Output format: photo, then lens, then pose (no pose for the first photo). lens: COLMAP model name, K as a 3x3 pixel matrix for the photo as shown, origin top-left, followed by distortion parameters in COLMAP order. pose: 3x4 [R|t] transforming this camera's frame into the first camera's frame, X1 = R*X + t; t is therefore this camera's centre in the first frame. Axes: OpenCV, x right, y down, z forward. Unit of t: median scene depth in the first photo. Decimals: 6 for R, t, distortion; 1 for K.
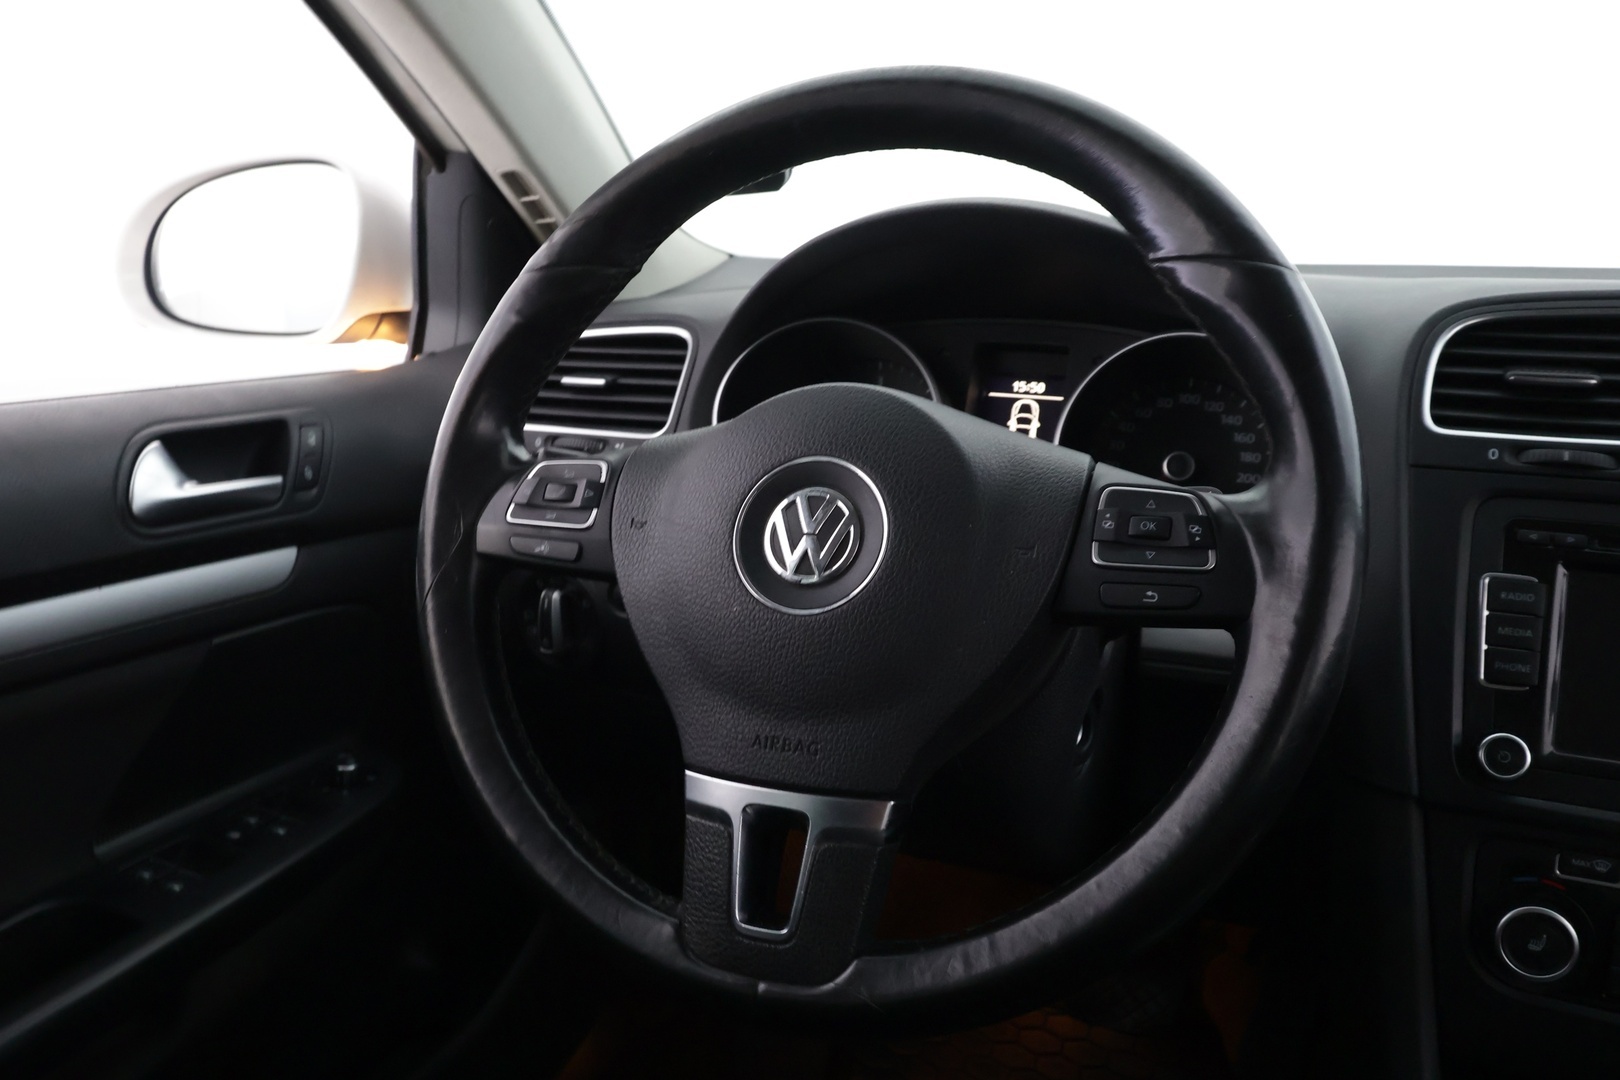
lens RADIAL K [[1278.0, 0, 810.0], [0, 1278.0, 540.0], [0, 0, 1]] dist [0.003903, -0.005168]
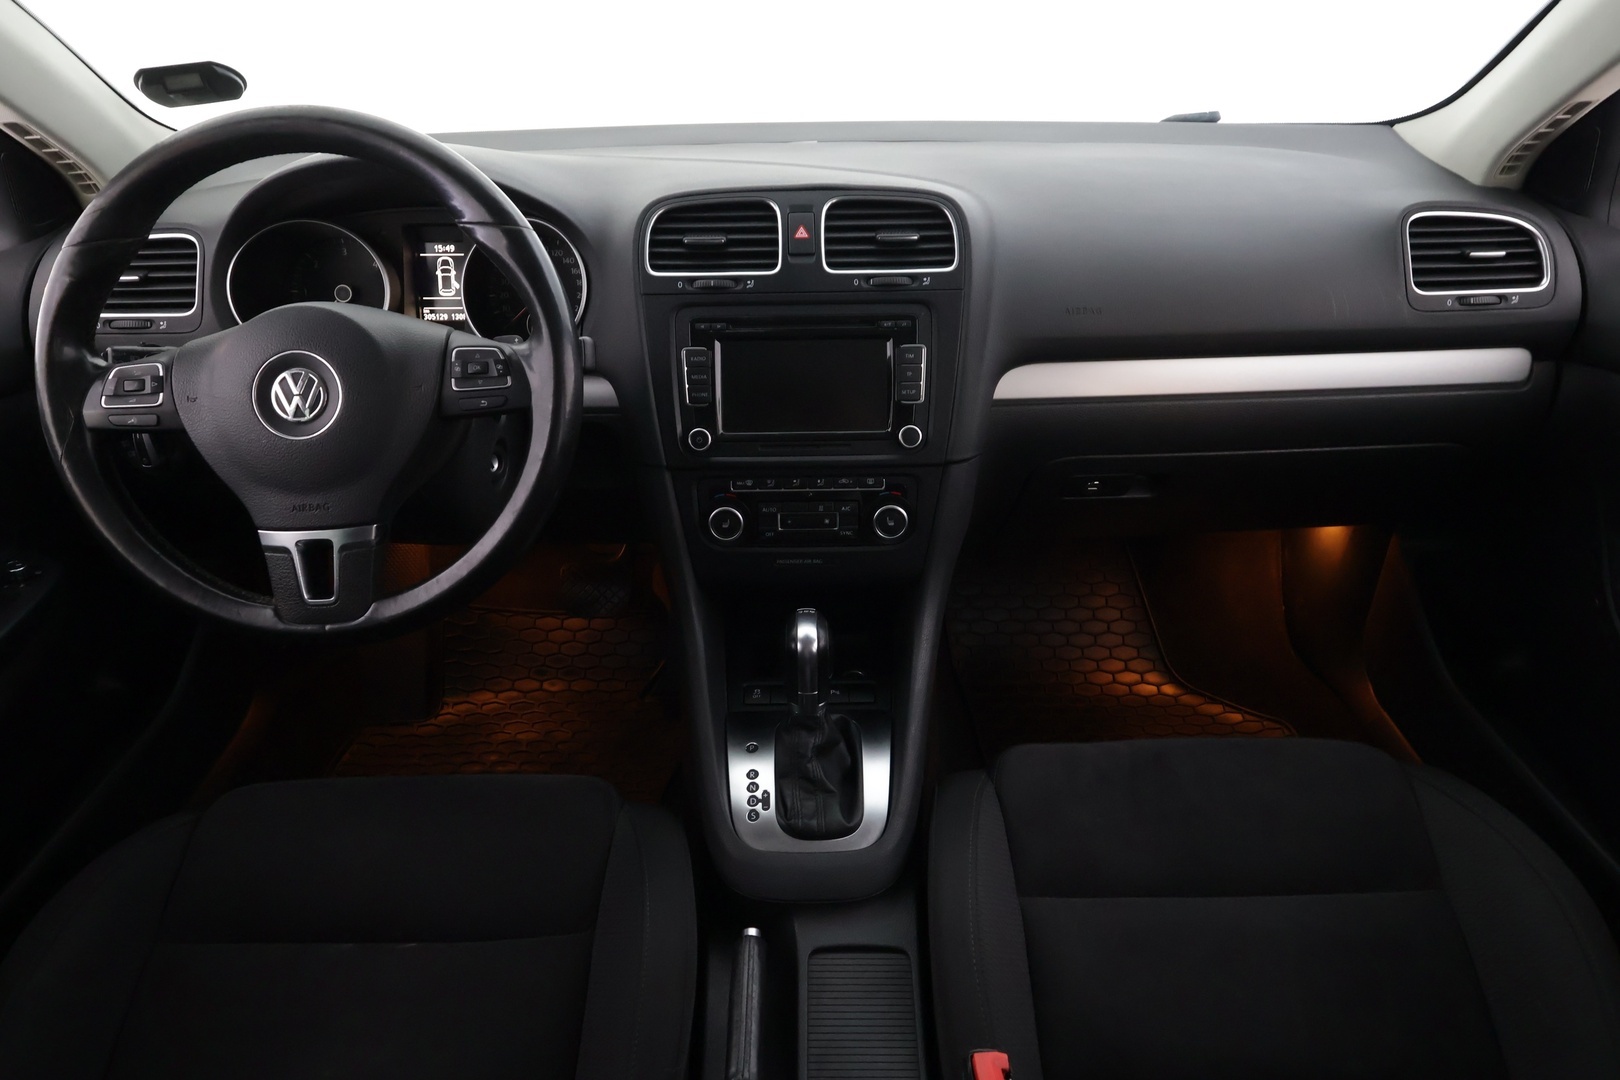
lens RADIAL K [[1032.9, 0, 810.0], [0, 1032.9, 540.0], [0, 0, 1]] dist [0.000439, 0.001827]
pose [[0.917362, -0.209182, 0.338659, 0.114150], [0.113387, 0.952863, 0.281417, -0.124108], [-0.381563, -0.219762, 0.897839, -0.590995]]
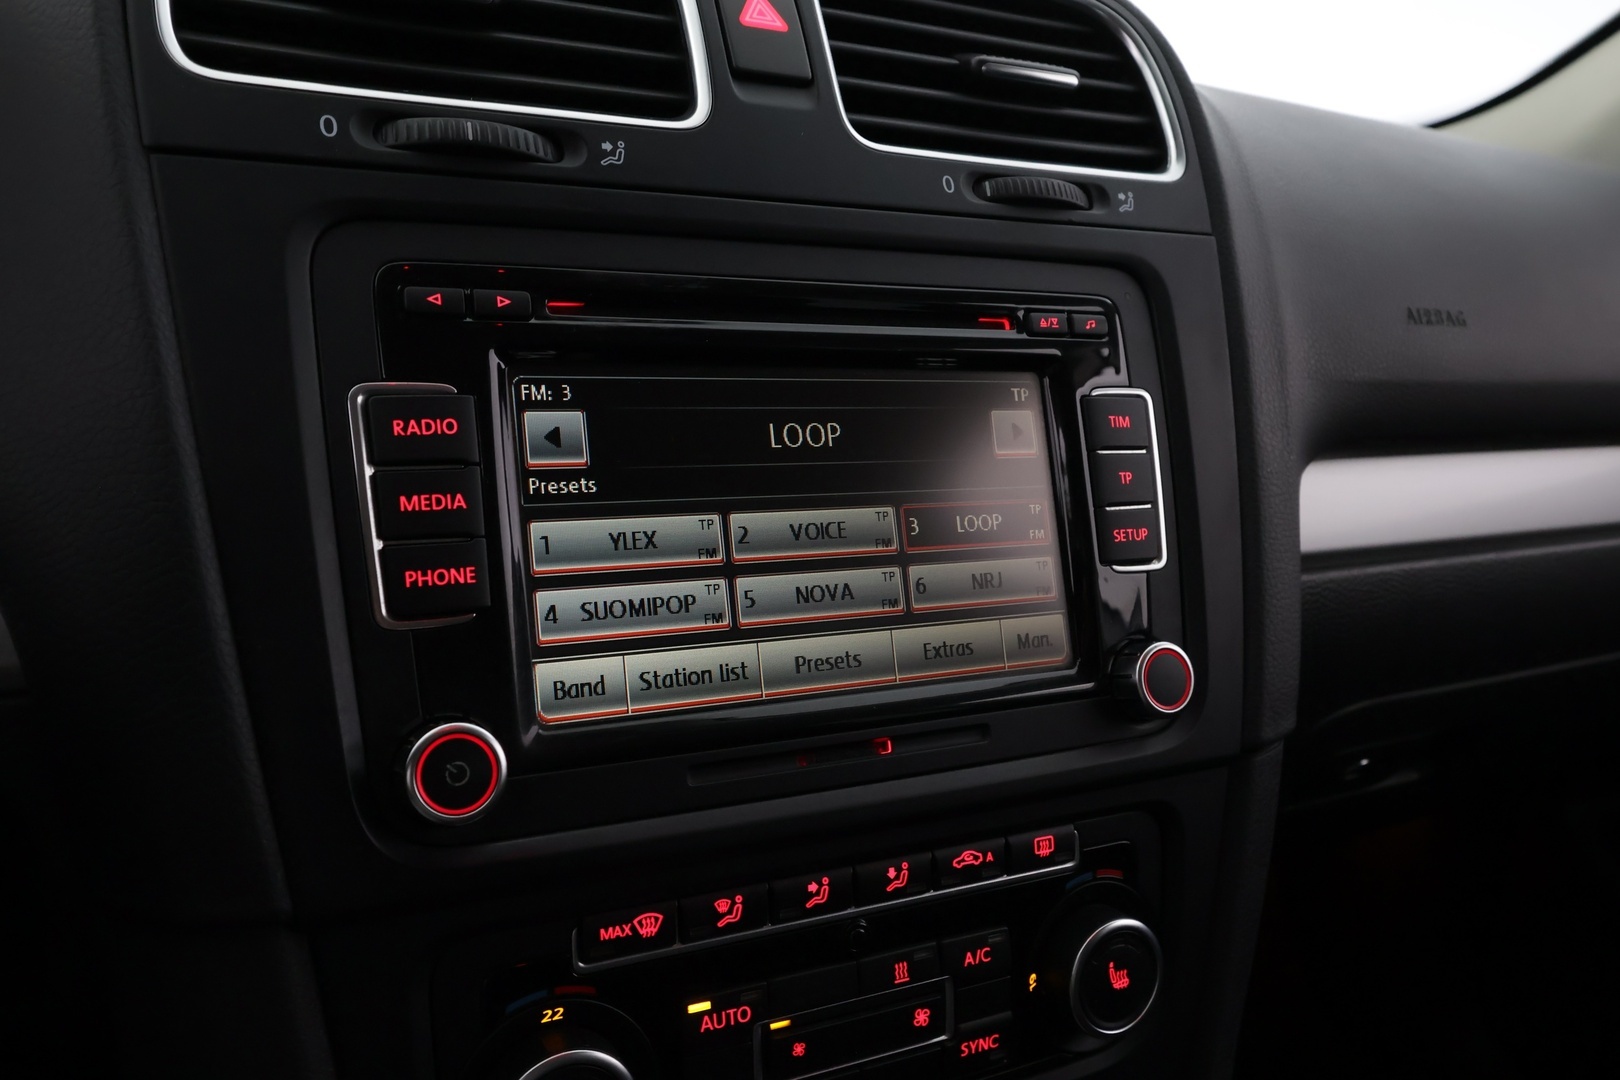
lens RADIAL K [[1278.0, 0, 810.0], [0, 1278.0, 540.0], [0, 0, 1]] dist [0.003903, -0.005168]
pose [[0.628041, -0.154513, 0.762686, 0.288598], [0.109462, 0.987886, 0.109999, 0.050890], [-0.770443, 0.014401, 0.637346, 0.615980]]
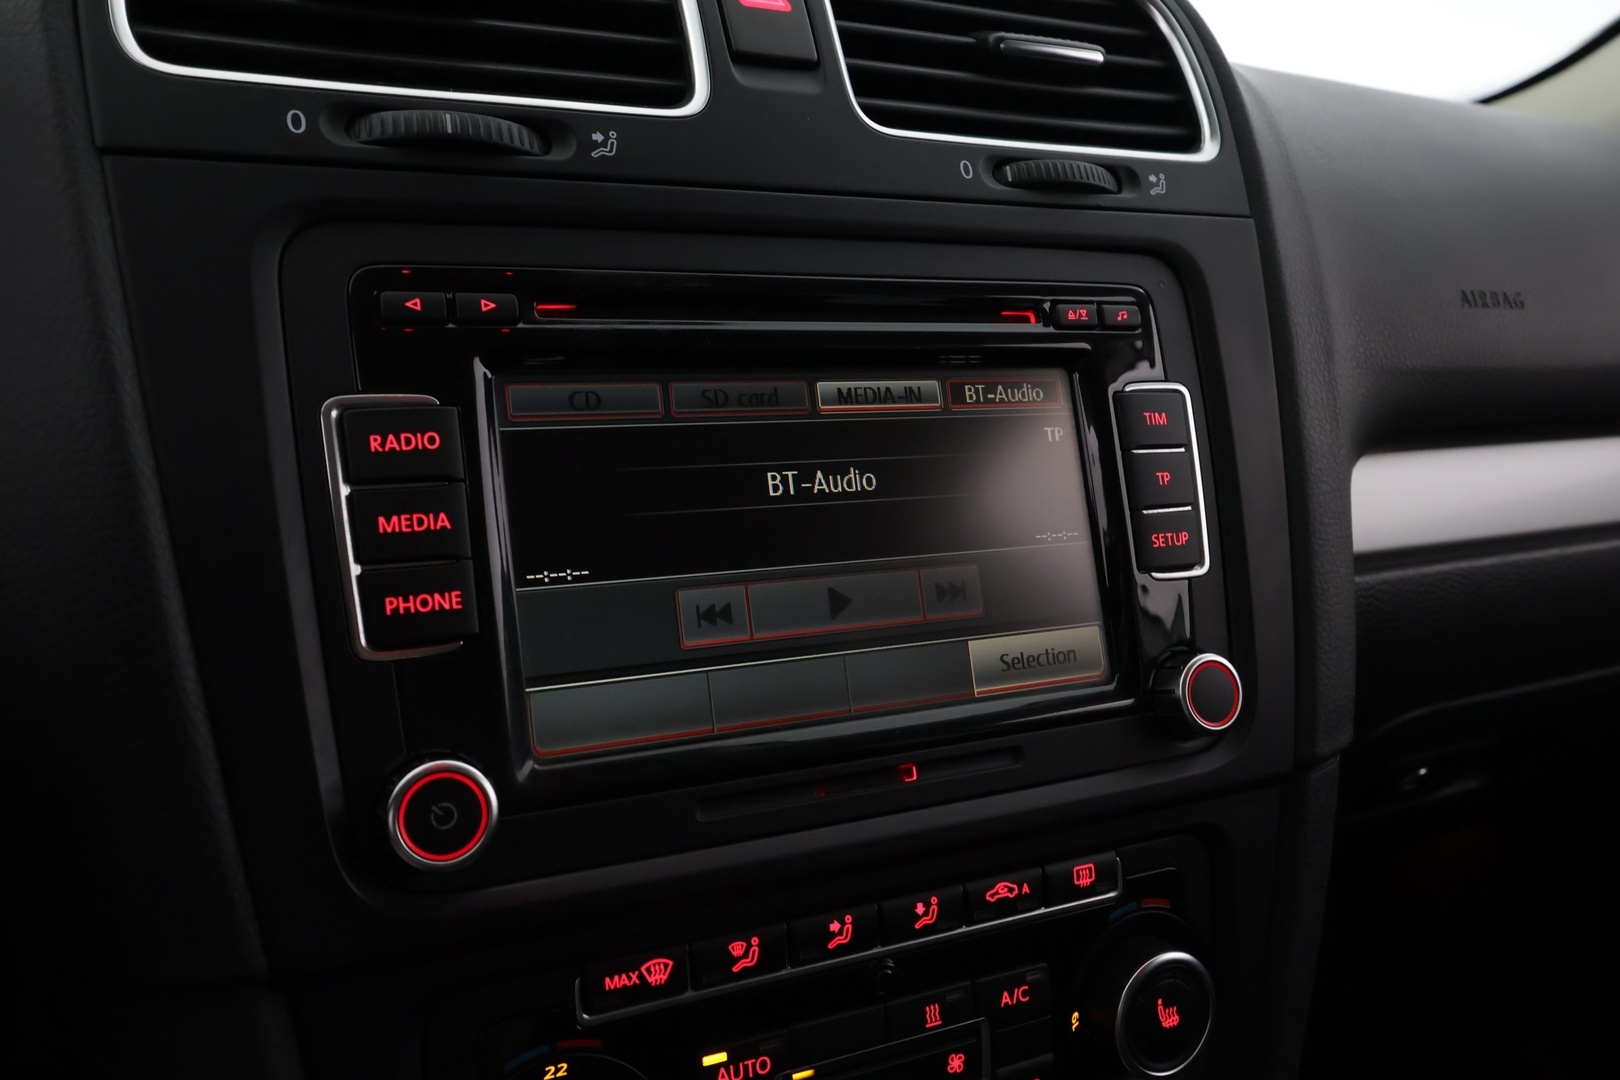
lens RADIAL K [[1278.0, 0, 810.0], [0, 1278.0, 540.0], [0, 0, 1]] dist [0.003903, -0.005168]
pose [[0.645049, -0.165295, 0.746049, 0.323472], [0.132802, 0.985716, 0.103572, 0.052325], [-0.752512, 0.032268, 0.657787, 0.633862]]
